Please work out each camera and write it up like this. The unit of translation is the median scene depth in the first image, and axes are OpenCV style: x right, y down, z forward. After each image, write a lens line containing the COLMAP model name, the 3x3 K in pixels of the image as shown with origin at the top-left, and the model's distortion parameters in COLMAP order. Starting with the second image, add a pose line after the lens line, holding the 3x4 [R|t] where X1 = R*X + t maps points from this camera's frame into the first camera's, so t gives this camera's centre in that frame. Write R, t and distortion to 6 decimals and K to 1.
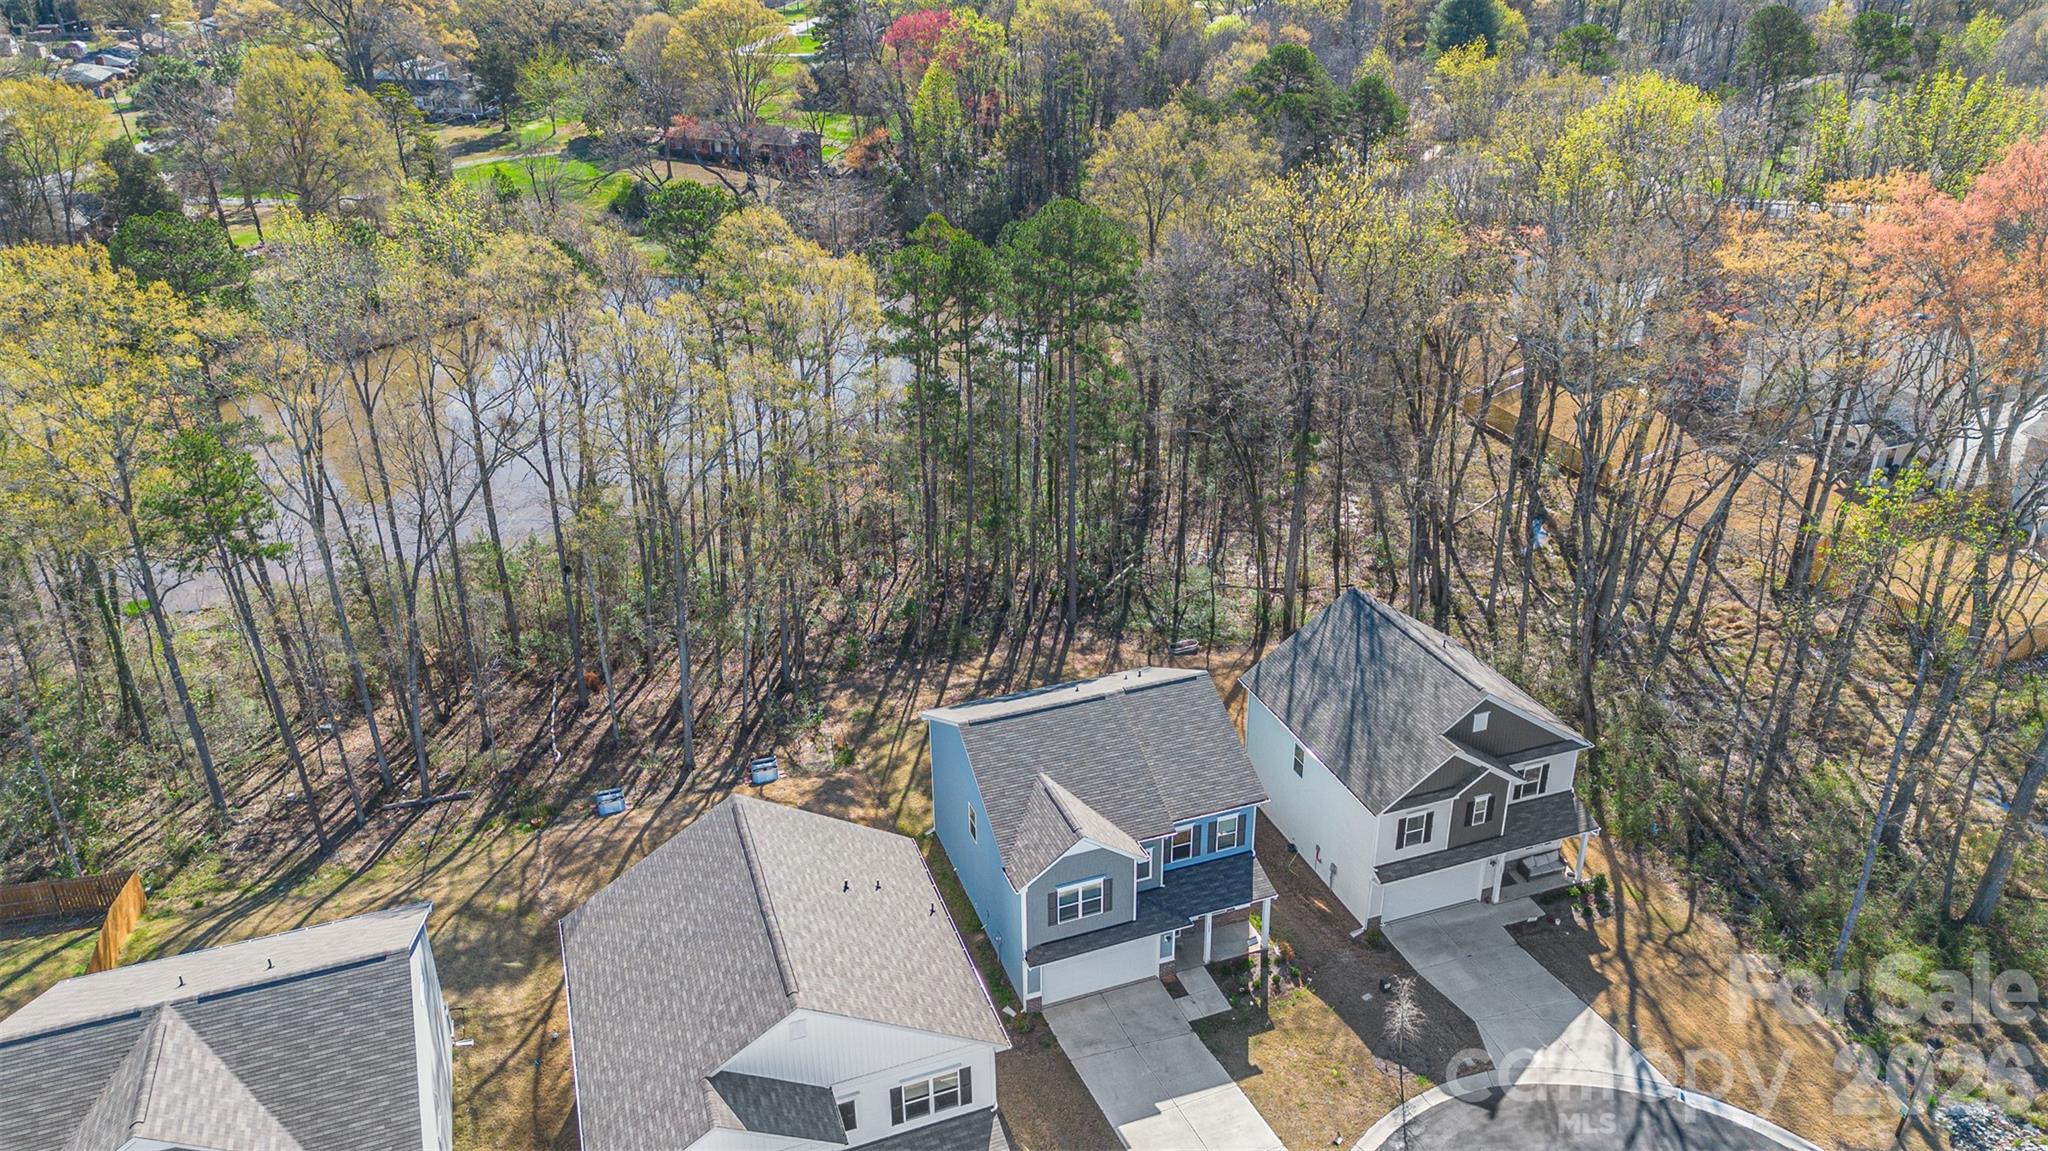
lens RADIAL K [[1433.1, 0, 1024.0], [0, 1433.1, 575.5], [0, 0, 1]] dist [0.135526, -0.270561]
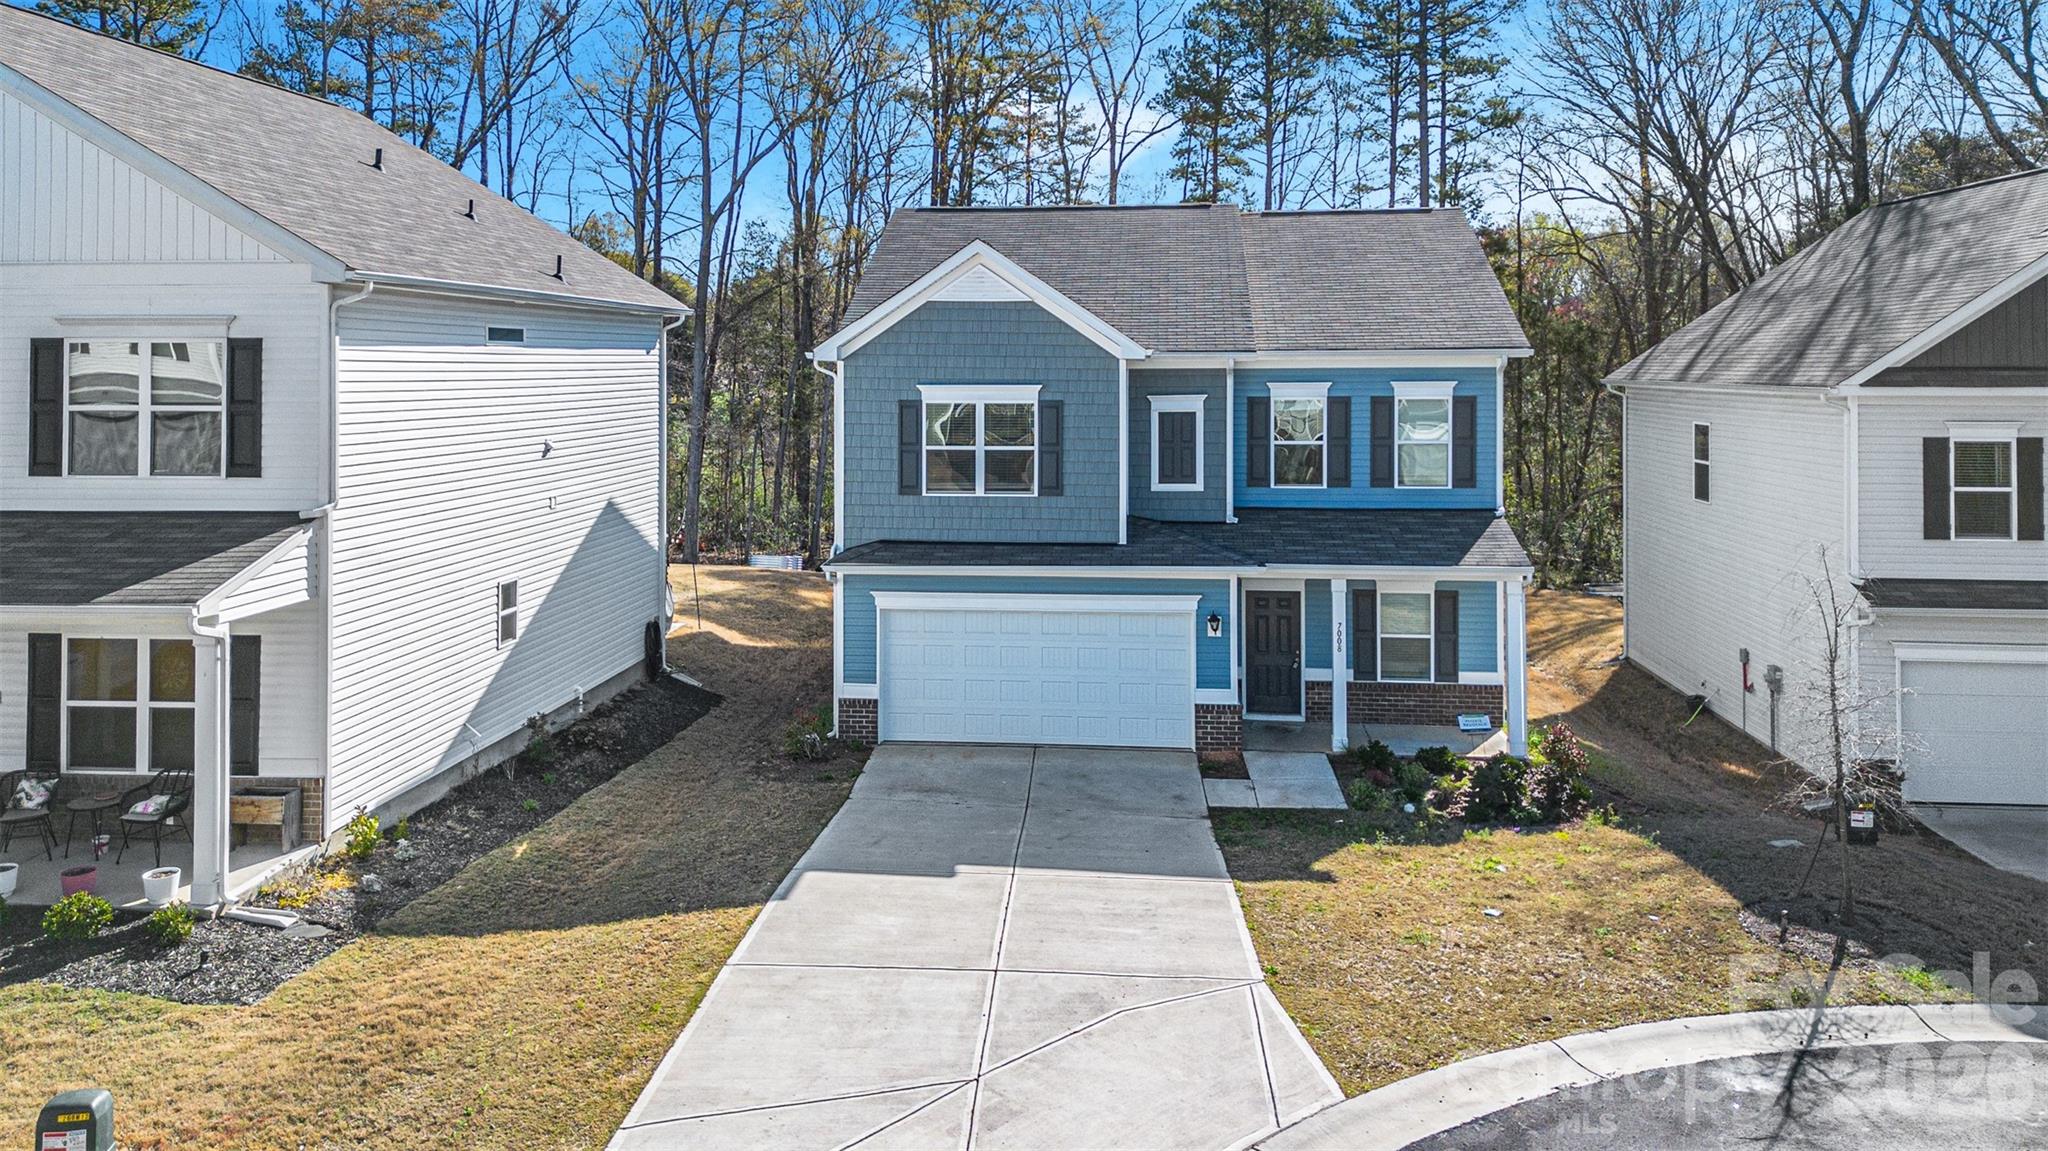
lens RADIAL K [[1487.0, 0, 998.6], [0, 1487.0, 367.3], [0, 0, 1]] dist [0.095176, -0.128487]
pose [[0.899017, 0.013766, -0.437698, 0.217853], [-0.204321, 0.897230, -0.391449, 0.350114], [0.387327, 0.441350, 0.809437, 0.602704]]
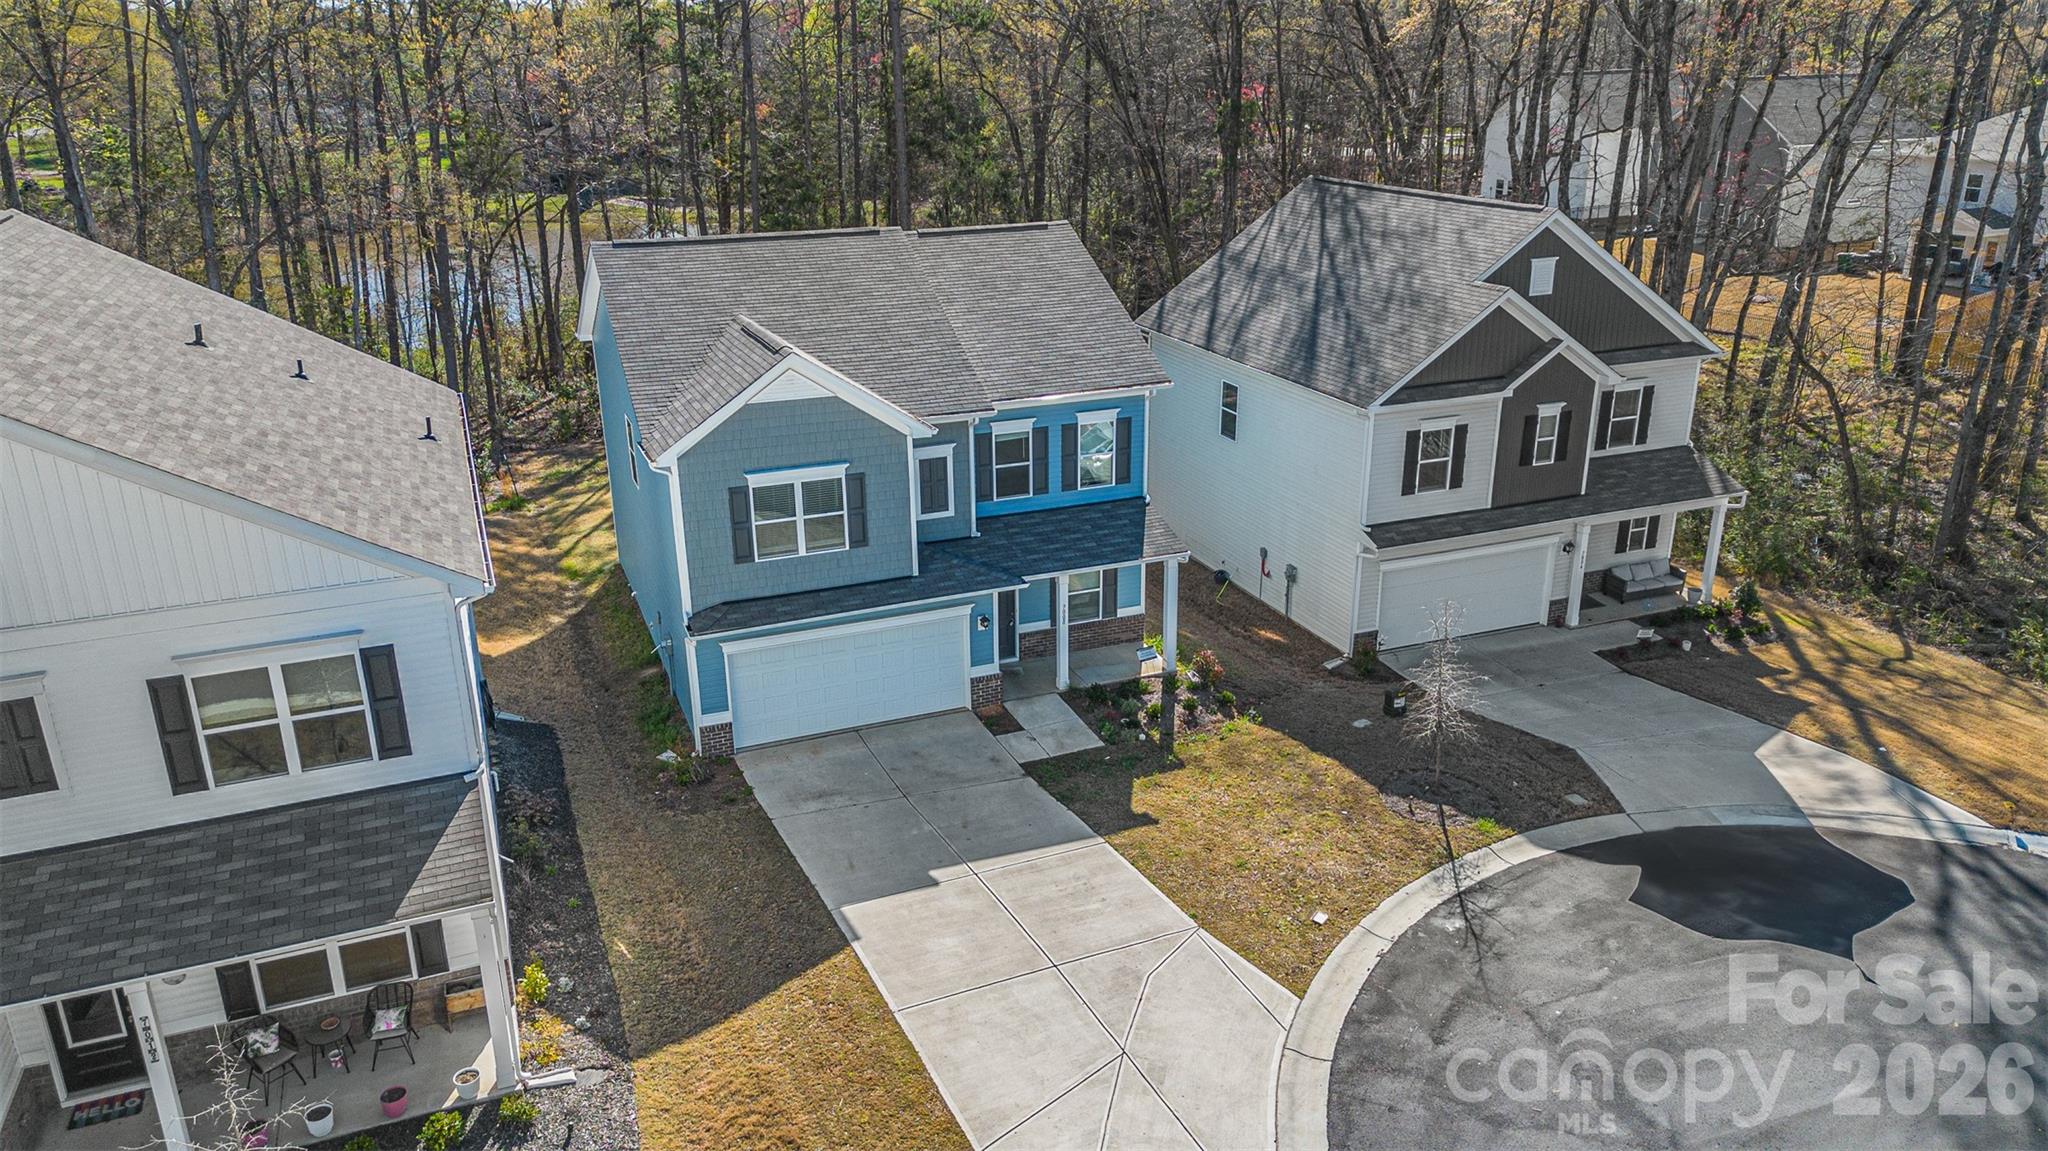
lens RADIAL K [[1433.1, 0, 1024.0], [0, 1433.1, 575.5], [0, 0, 1]] dist [0.135526, -0.270561]
pose [[0.999286, -0.008230, 0.036873, 0.092775], [0.012305, 0.993665, -0.111703, 0.285290], [-0.035720, 0.112077, 0.993057, 0.466544]]
